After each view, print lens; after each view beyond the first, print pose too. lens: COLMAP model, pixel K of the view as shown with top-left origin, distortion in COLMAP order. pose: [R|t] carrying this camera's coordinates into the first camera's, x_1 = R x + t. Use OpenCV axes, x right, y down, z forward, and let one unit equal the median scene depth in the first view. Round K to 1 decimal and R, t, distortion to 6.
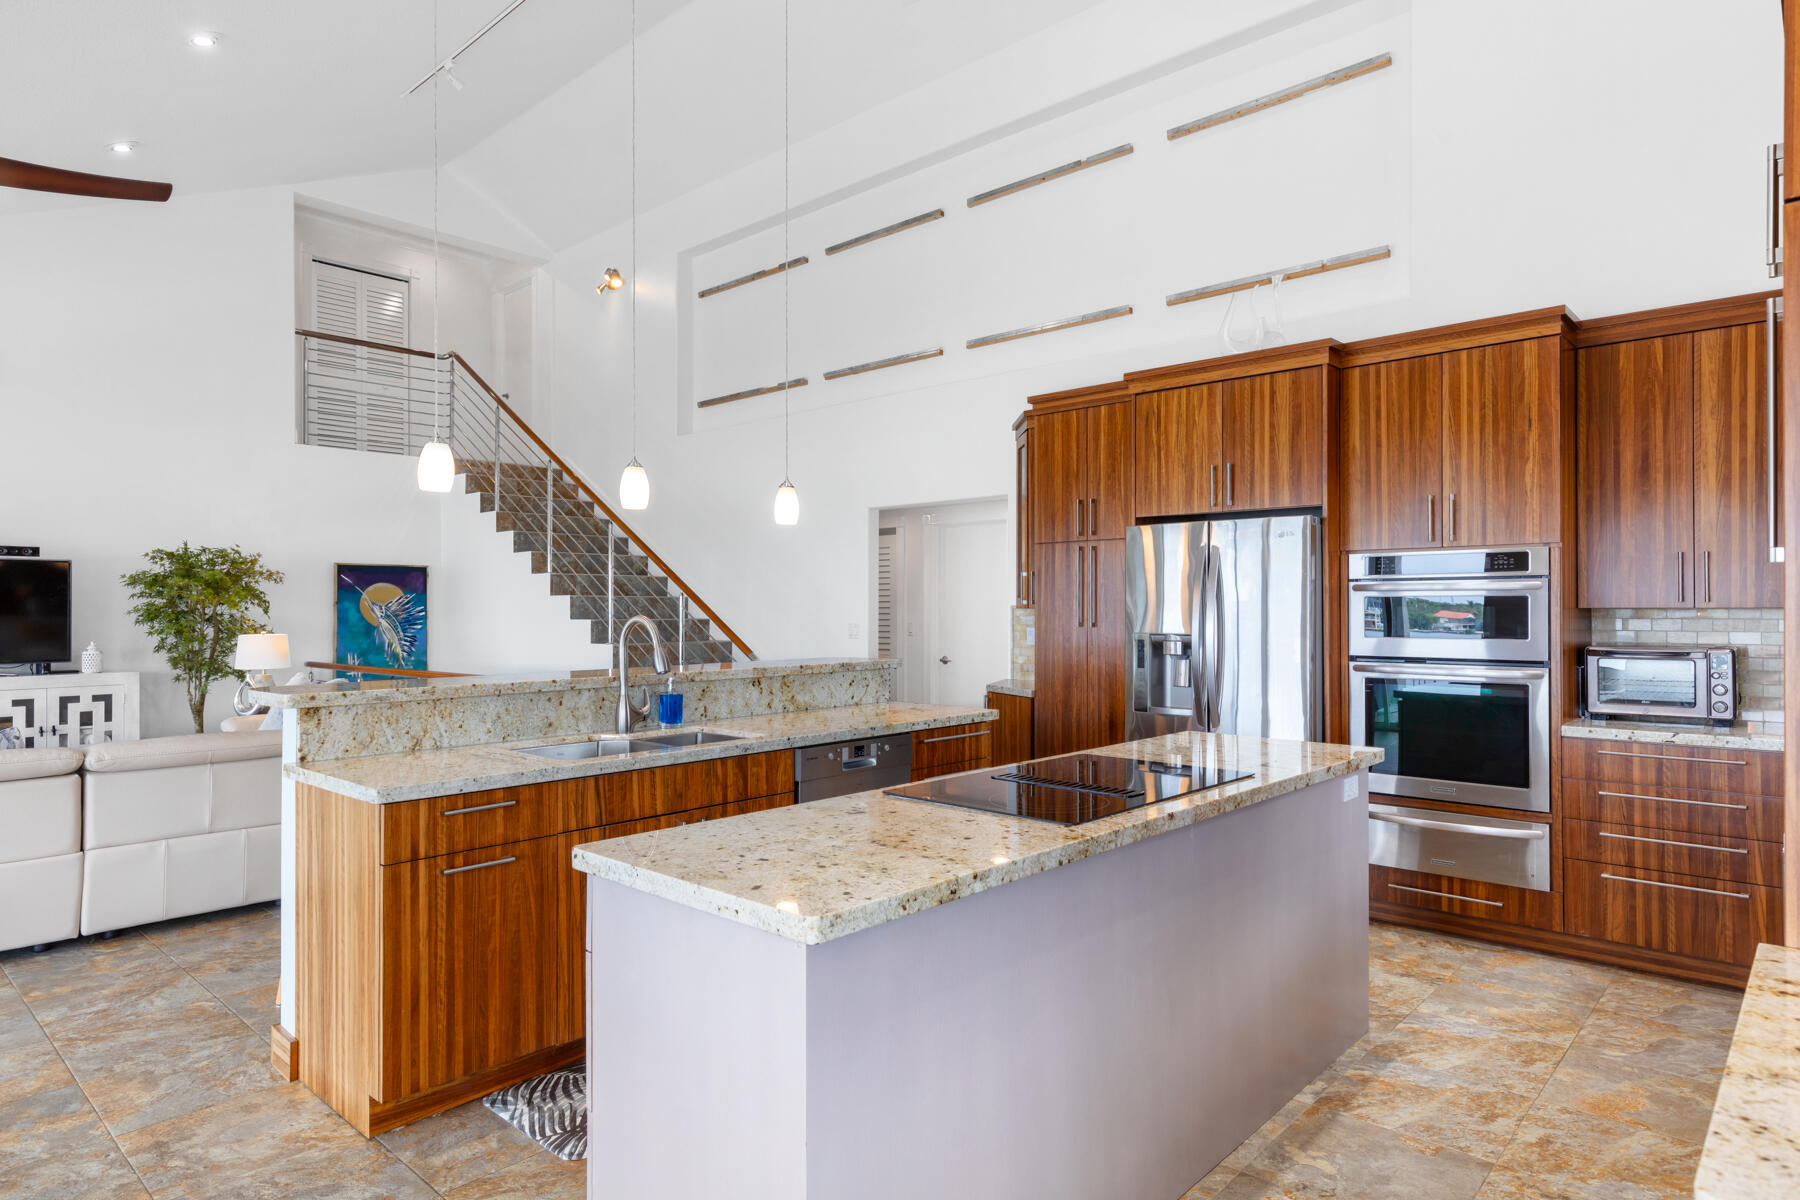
lens RADIAL K [[1022.2, 0, 900.0], [0, 1022.2, 600.0], [0, 0, 1]] dist [0.005787, 0.002789]
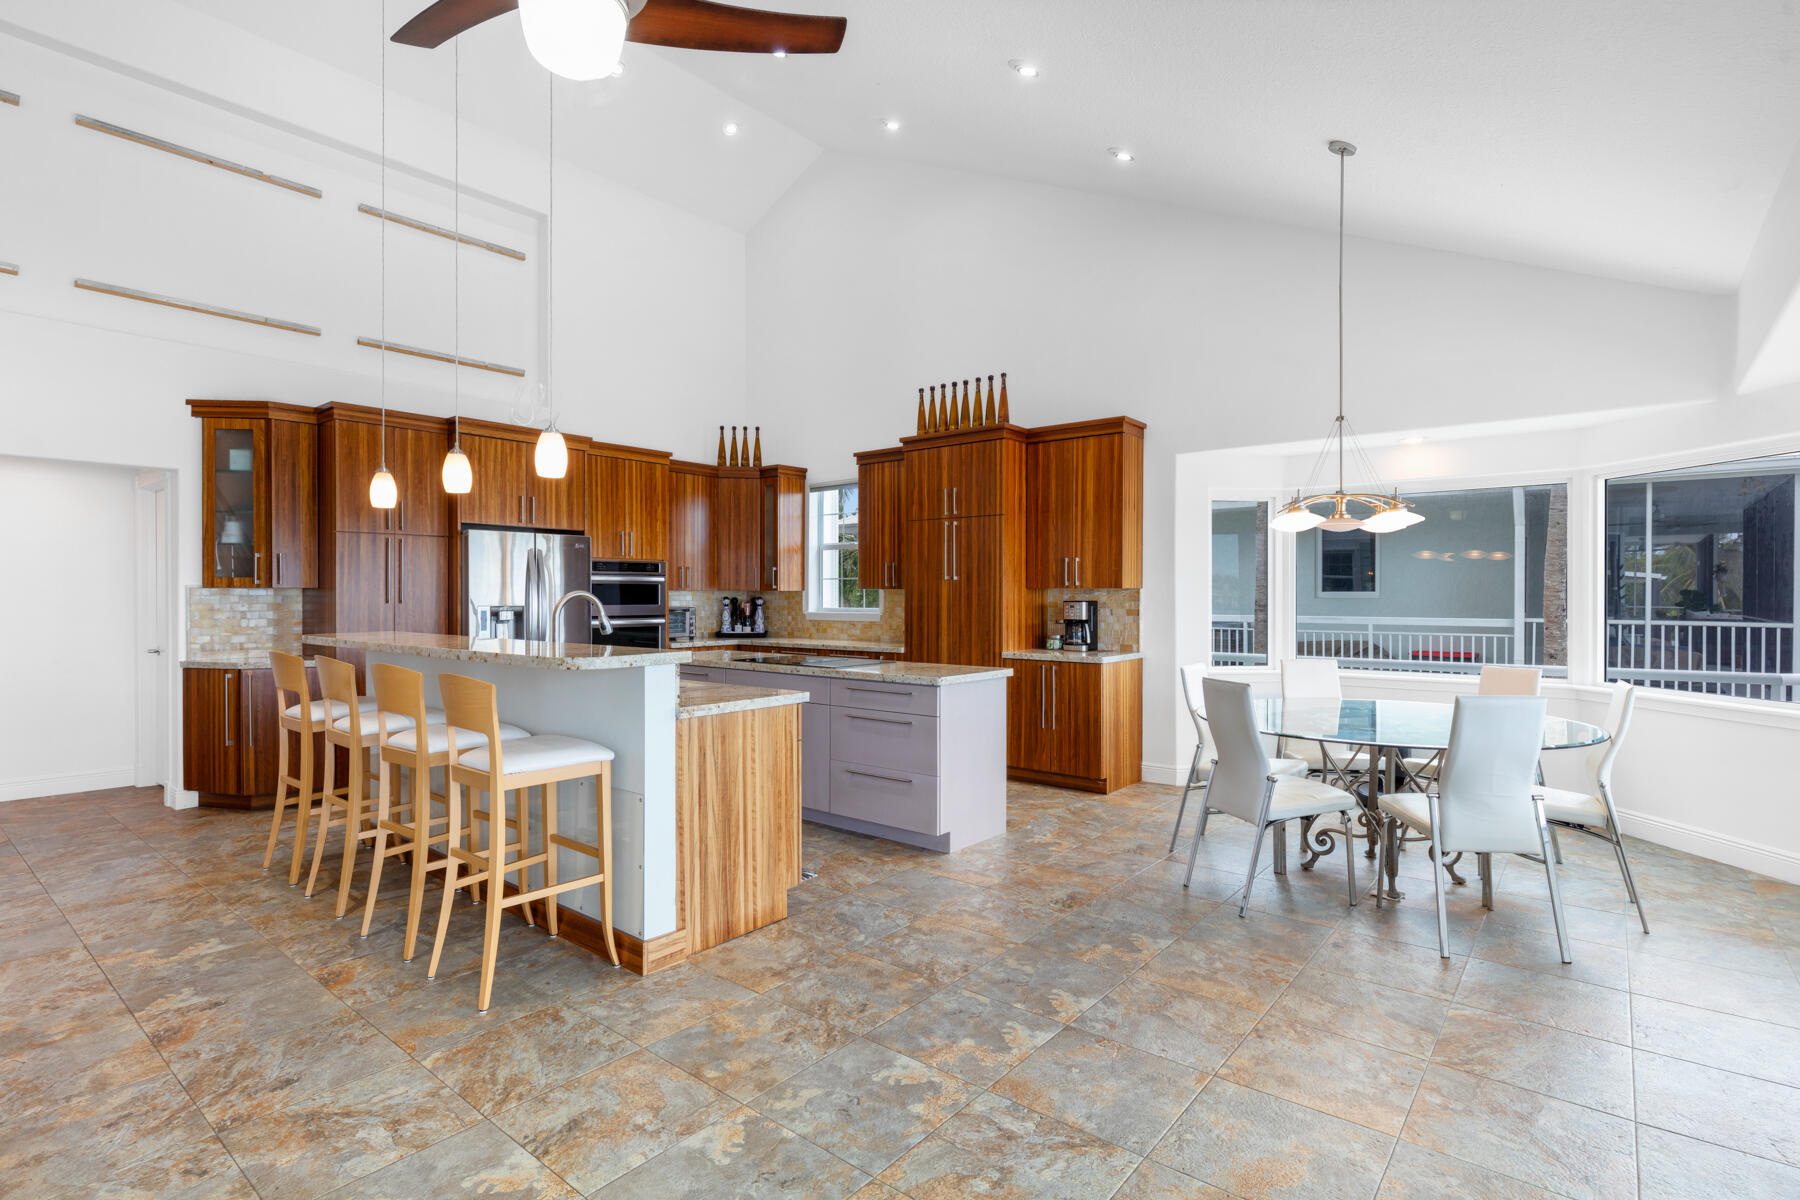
lens RADIAL K [[880.6, 0, 900.0], [0, 880.6, 600.0], [0, 0, 1]] dist [0.001256, 0.000323]
pose [[-0.048187, -0.003905, 0.998831, -1.386321], [-0.006389, 0.999973, 0.003602, 0.021763], [-0.998818, -0.006208, -0.048211, 0.657892]]
